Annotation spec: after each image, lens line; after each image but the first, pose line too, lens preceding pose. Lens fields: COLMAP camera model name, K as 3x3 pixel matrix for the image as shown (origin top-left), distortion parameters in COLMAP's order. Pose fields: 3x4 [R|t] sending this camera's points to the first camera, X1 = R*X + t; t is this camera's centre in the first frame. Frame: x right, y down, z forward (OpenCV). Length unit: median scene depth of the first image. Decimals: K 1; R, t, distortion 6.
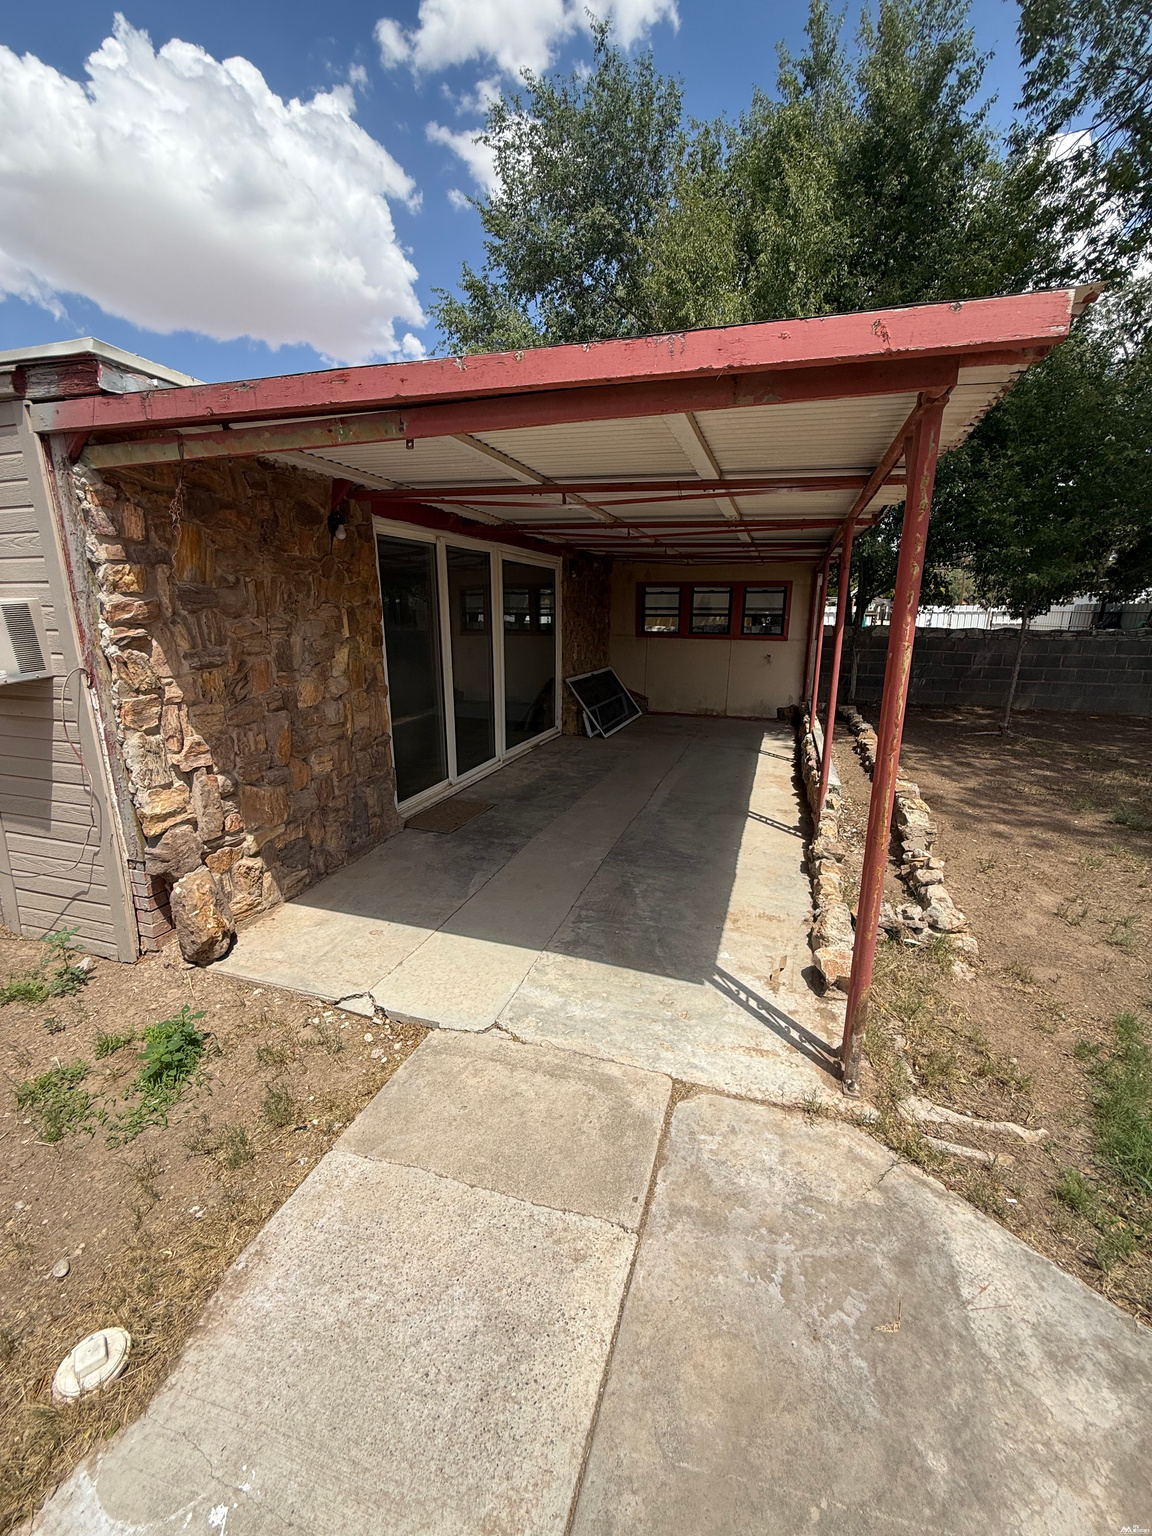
lens RADIAL K [[610.8, 0, 573.3], [0, 610.8, 768.1], [0, 0, 1]] dist [-0.002118, 0.000716]
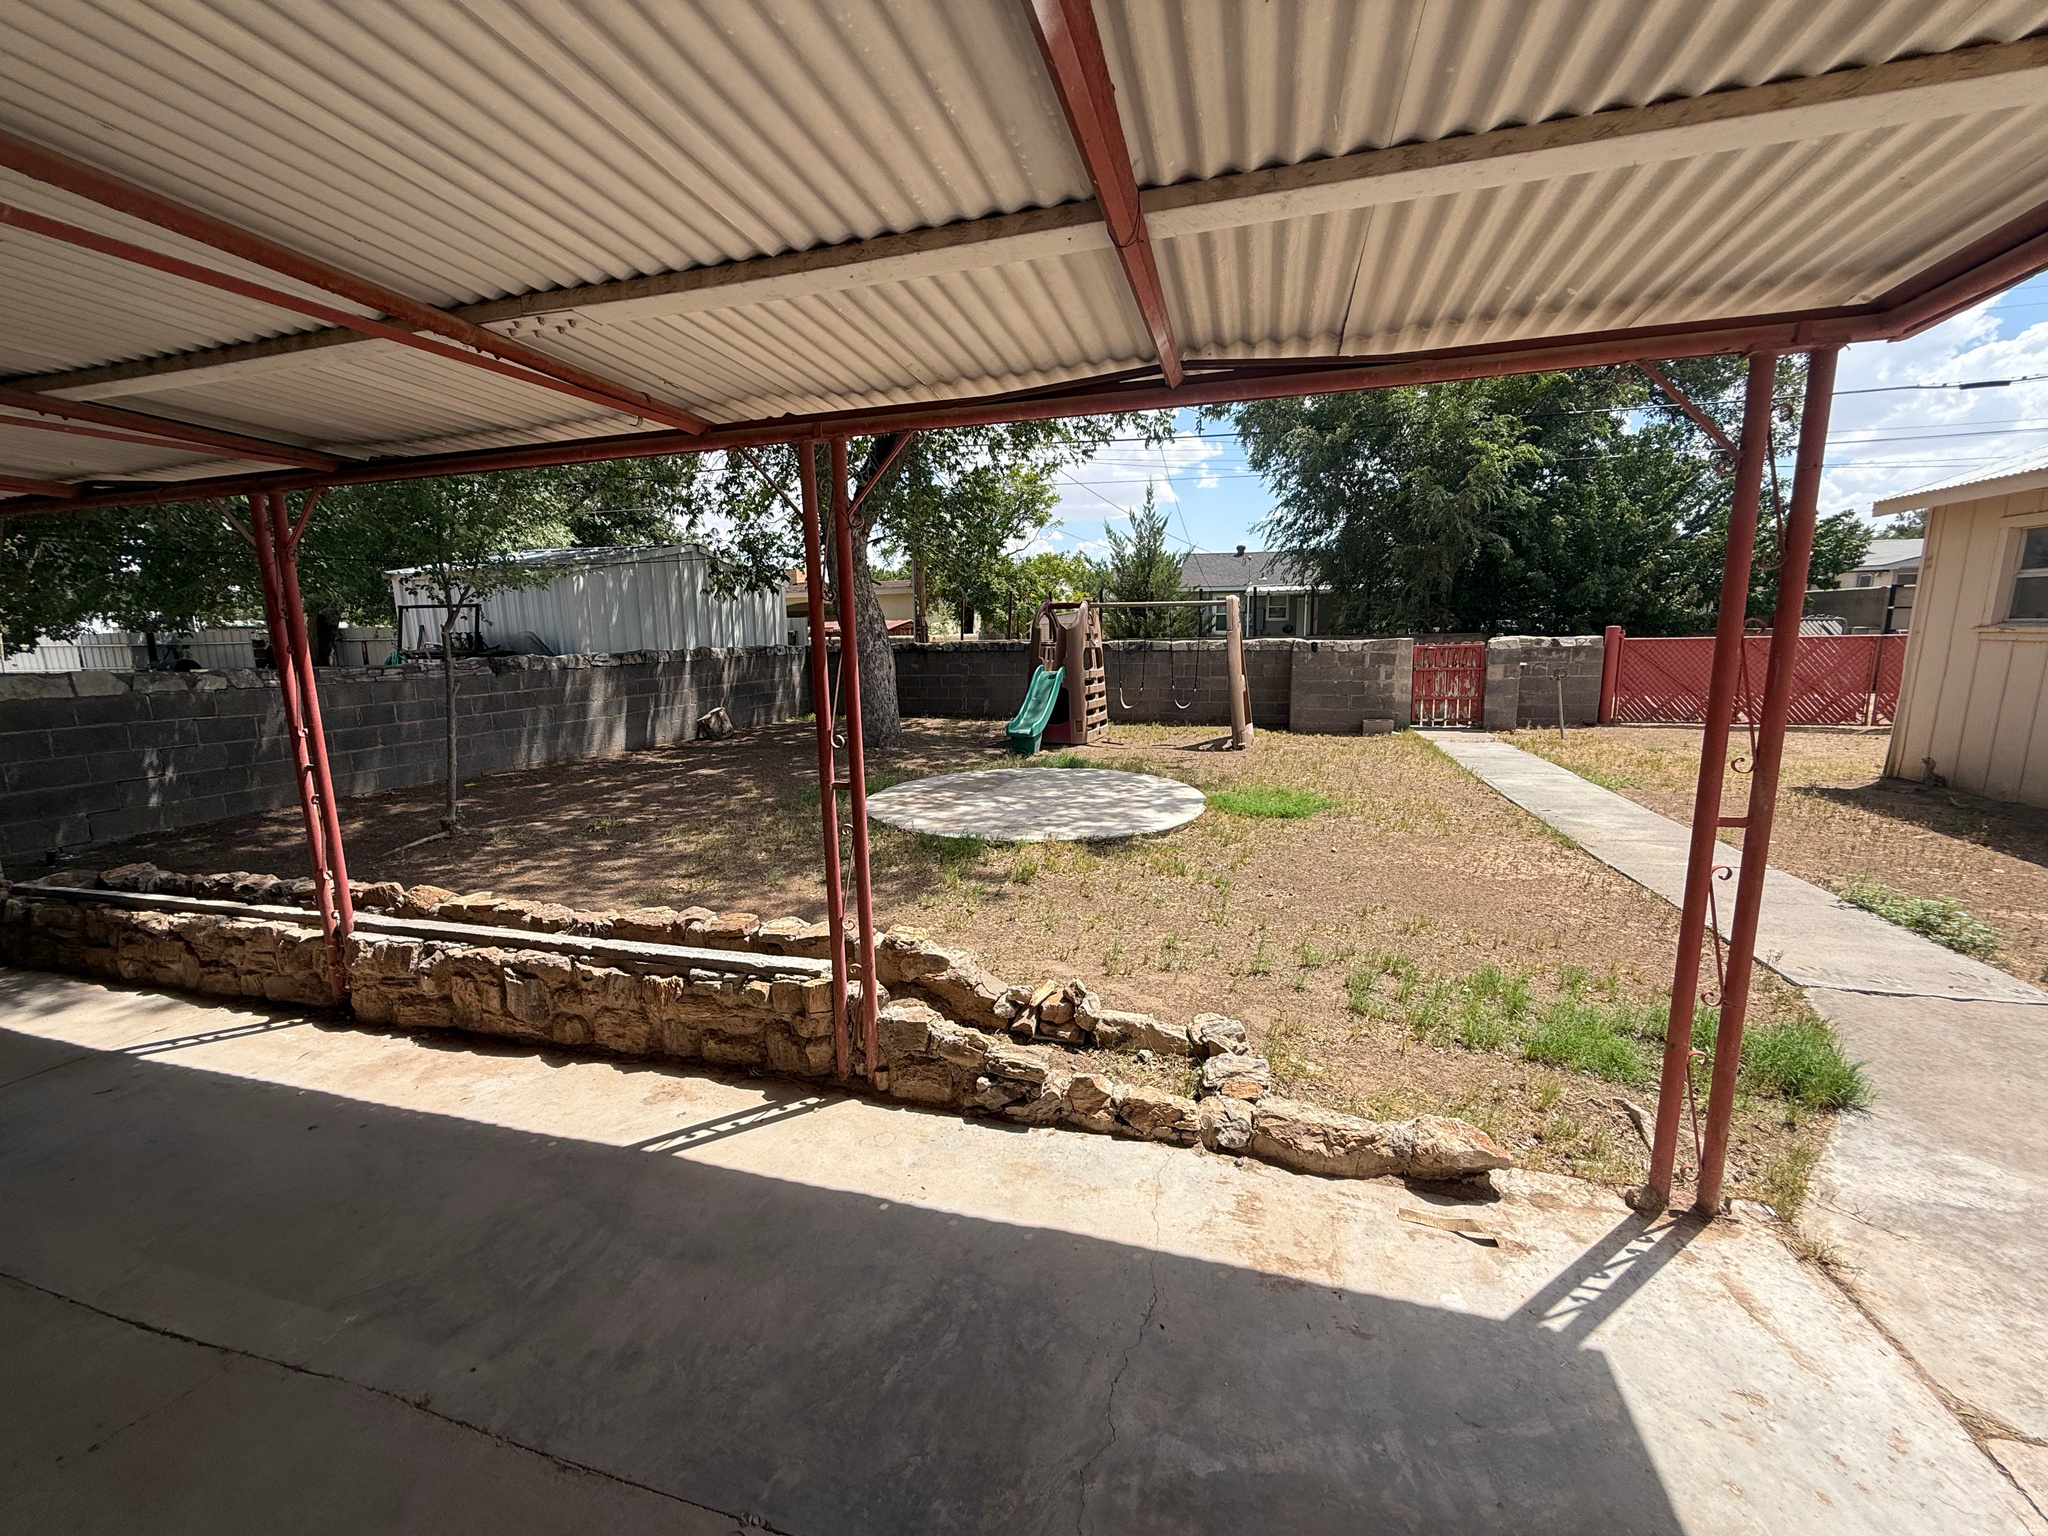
lens RADIAL K [[814.3, 0, 1011.1], [0, 814.3, 776.1], [0, 0, 1]] dist [-0.002118, 0.000716]
pose [[-0.042658, -0.175623, 0.983533, -0.185506], [0.267347, 0.946523, 0.180609, -0.184815], [-0.962656, 0.270649, 0.006575, 0.756223]]
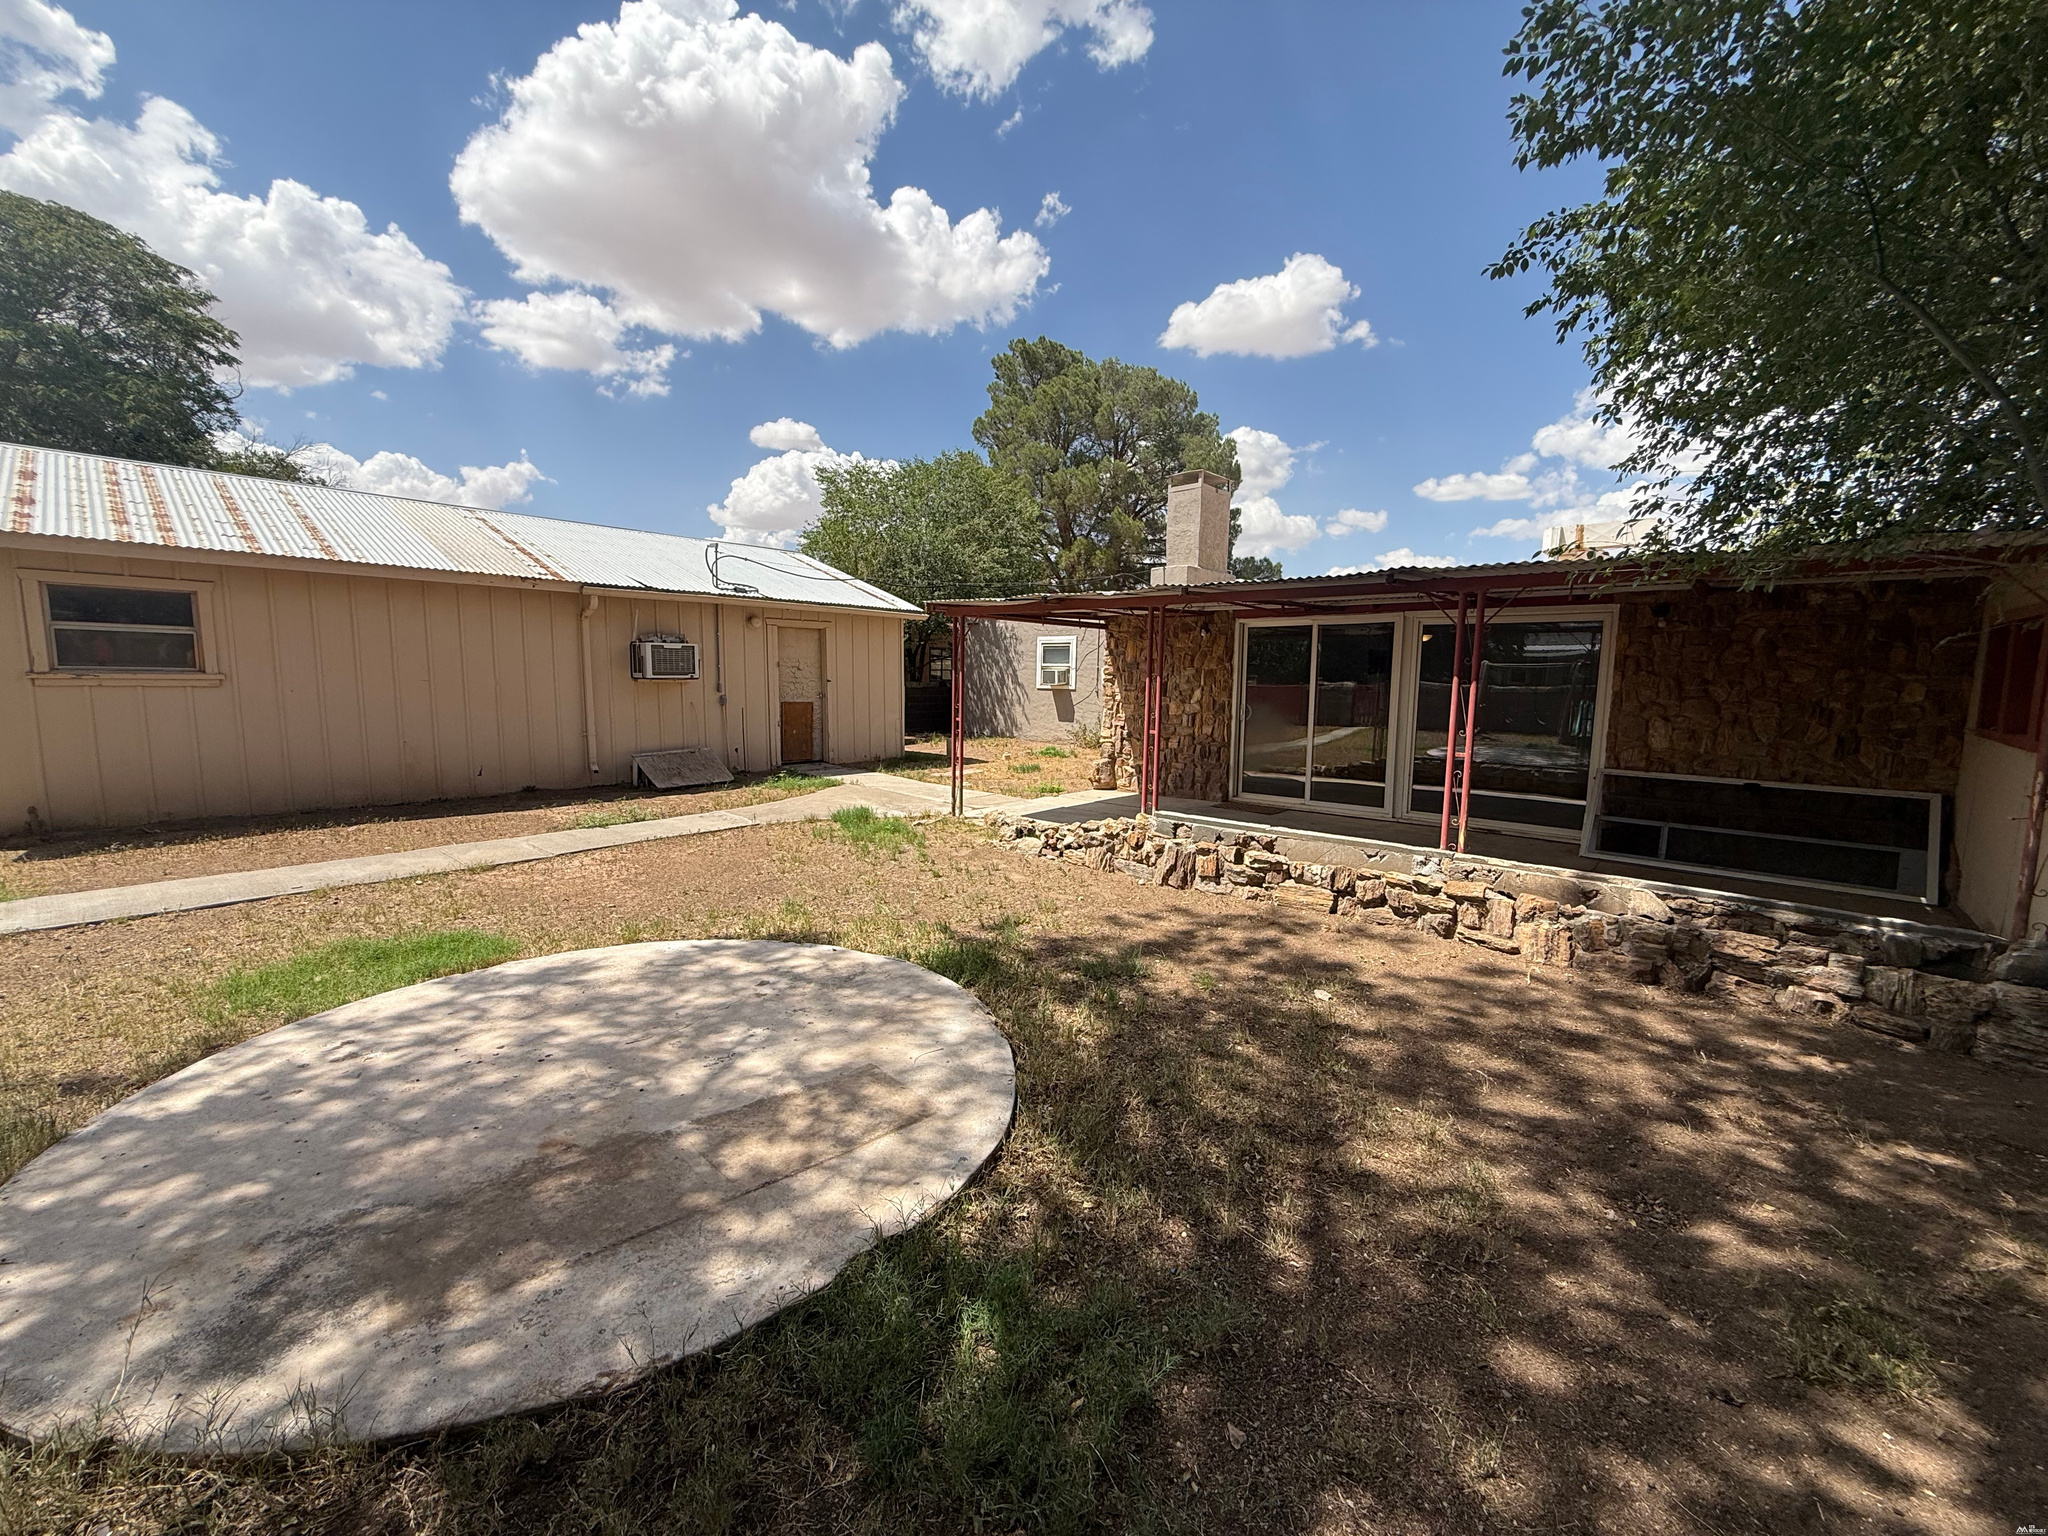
lens RADIAL K [[814.3, 0, 1026.9], [0, 814.3, 768.0], [0, 0, 1]] dist [-0.002118, 0.000716]
pose [[-0.373107, 0.103117, -0.922040, 1.828399], [-0.246434, 0.947092, 0.205639, -0.290883], [0.894462, 0.303947, -0.327955, 1.161025]]
